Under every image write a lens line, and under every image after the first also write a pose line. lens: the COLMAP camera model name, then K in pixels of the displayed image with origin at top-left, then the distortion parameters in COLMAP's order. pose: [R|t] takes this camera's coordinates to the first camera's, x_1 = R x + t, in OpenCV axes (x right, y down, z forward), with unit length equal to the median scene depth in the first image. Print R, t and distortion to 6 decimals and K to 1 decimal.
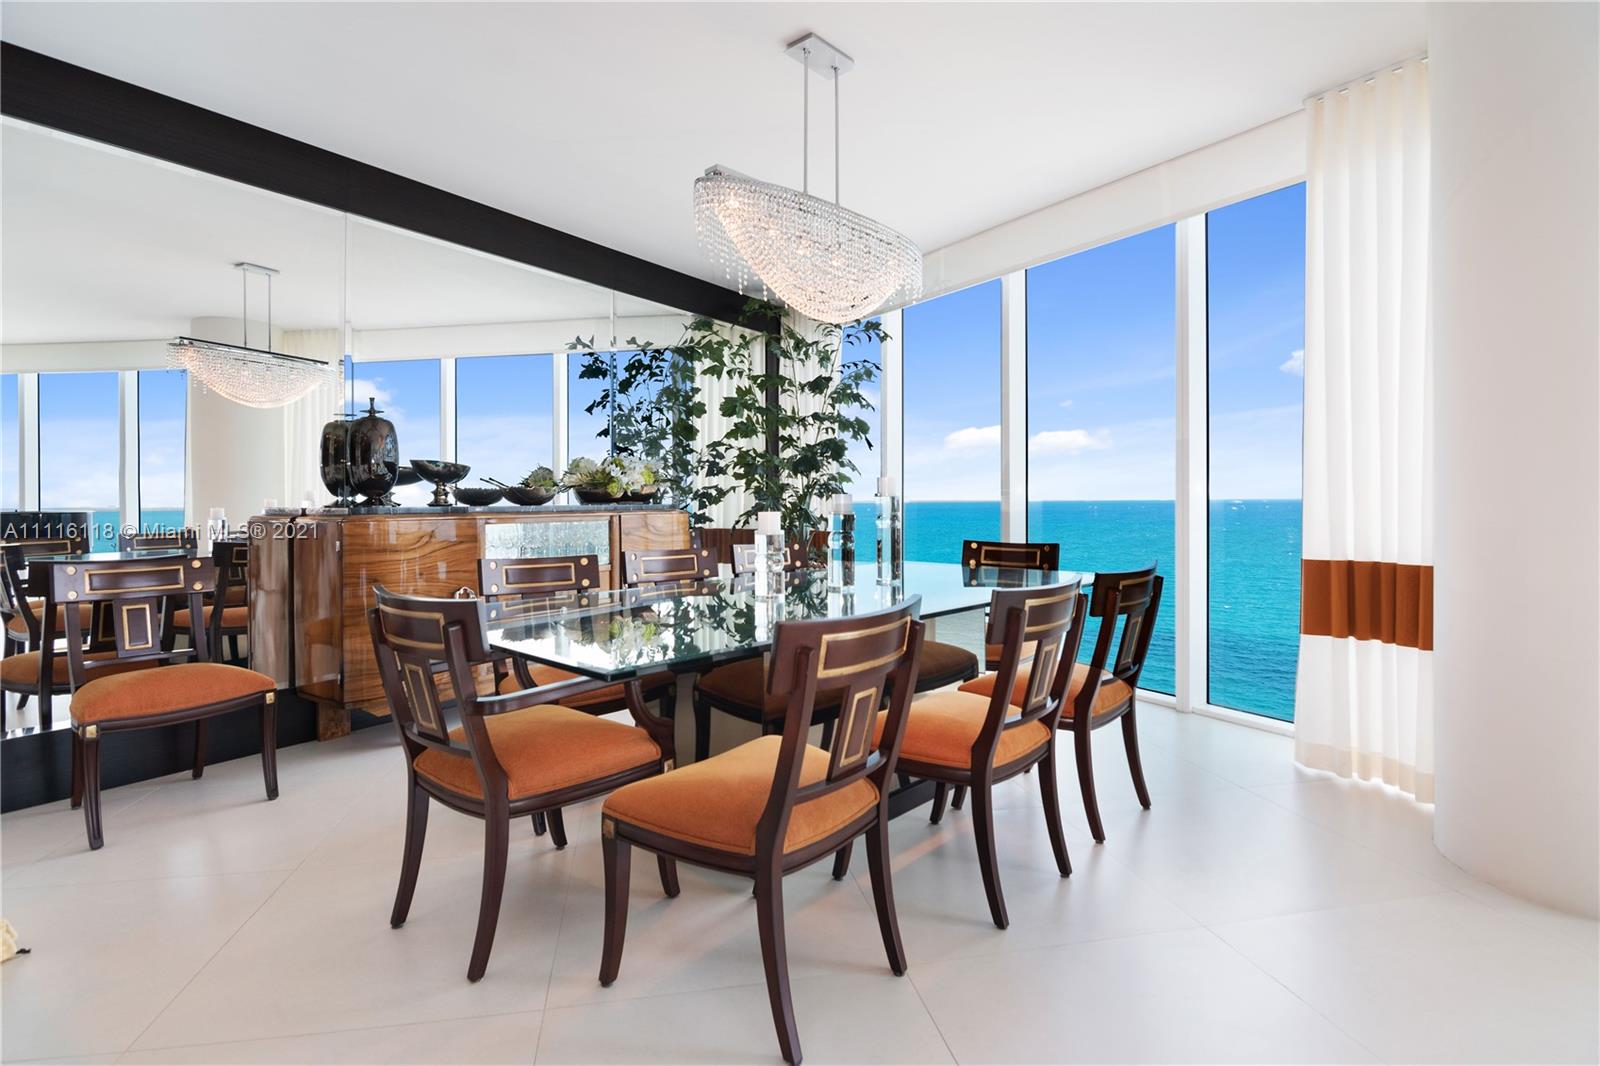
lens RADIAL K [[789.6, 0, 822.1], [0, 789.6, 507.8], [0, 0, 1]] dist [-0.003978, -0.004349]
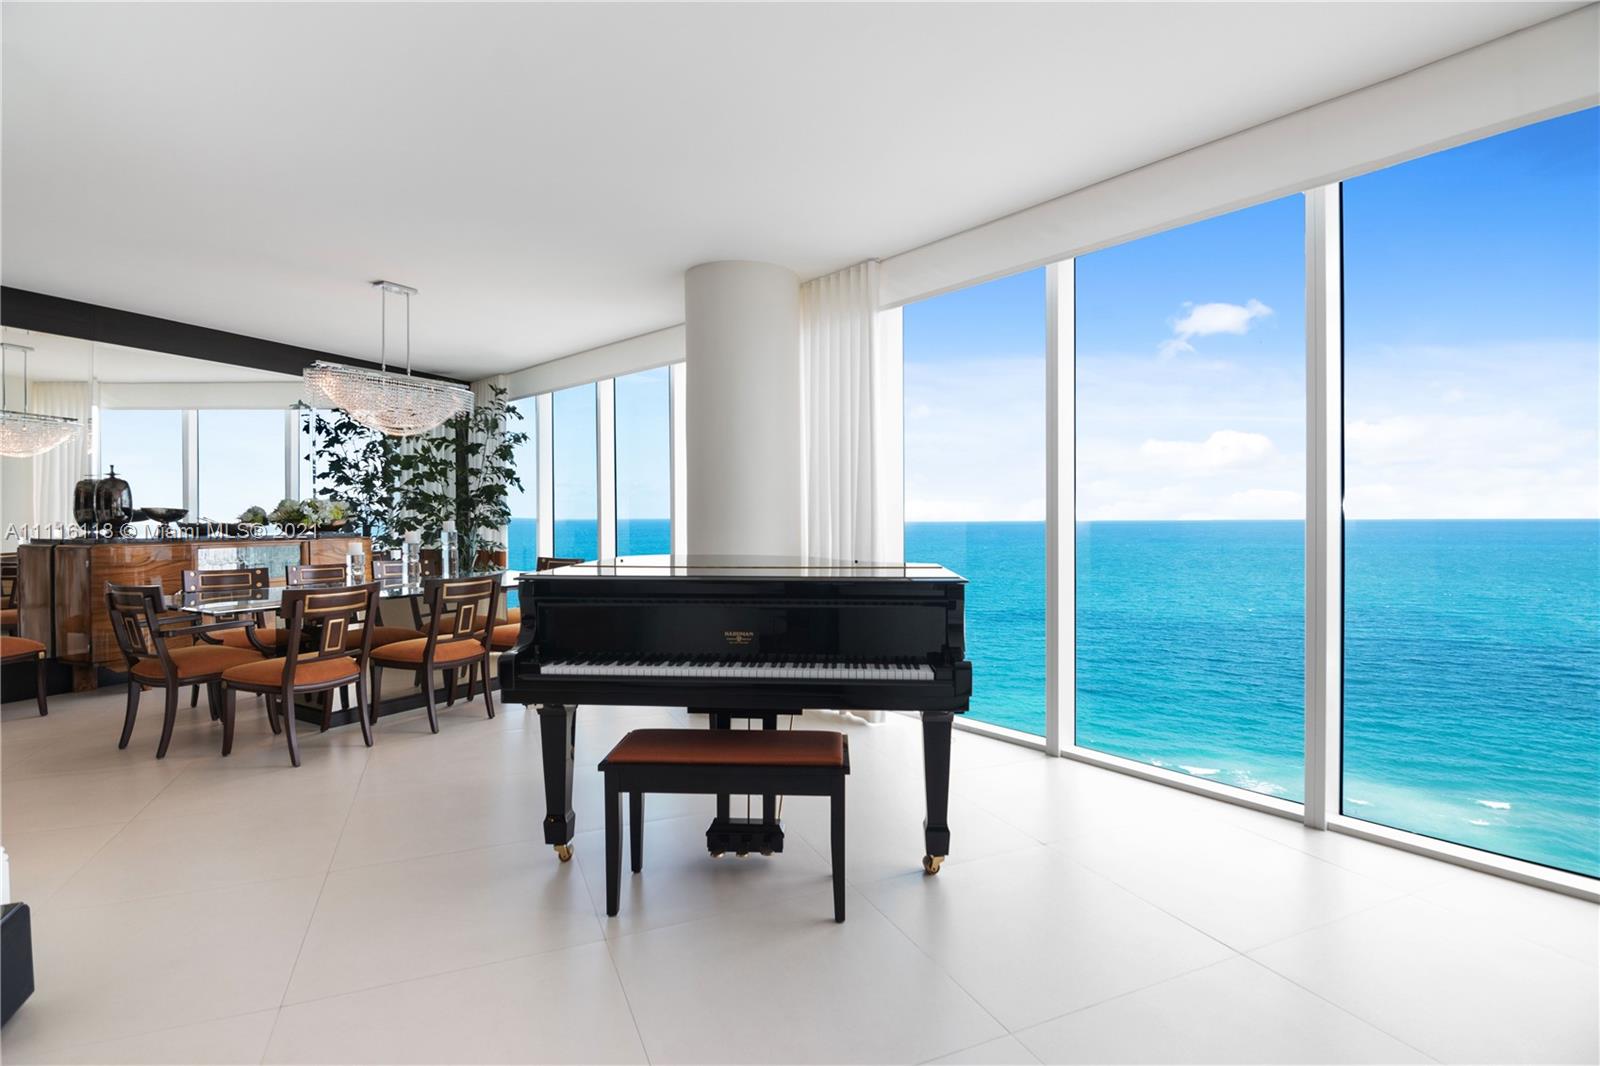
lens RADIAL K [[789.6, 0, 796.2], [0, 789.6, 531.4], [0, 0, 1]] dist [-0.003978, -0.004349]
pose [[0.982896, -0.000904, 0.184162, 0.420913], [-0.000497, 0.999971, 0.007563, -0.024401], [-0.184163, -0.007525, 0.982867, -0.689887]]
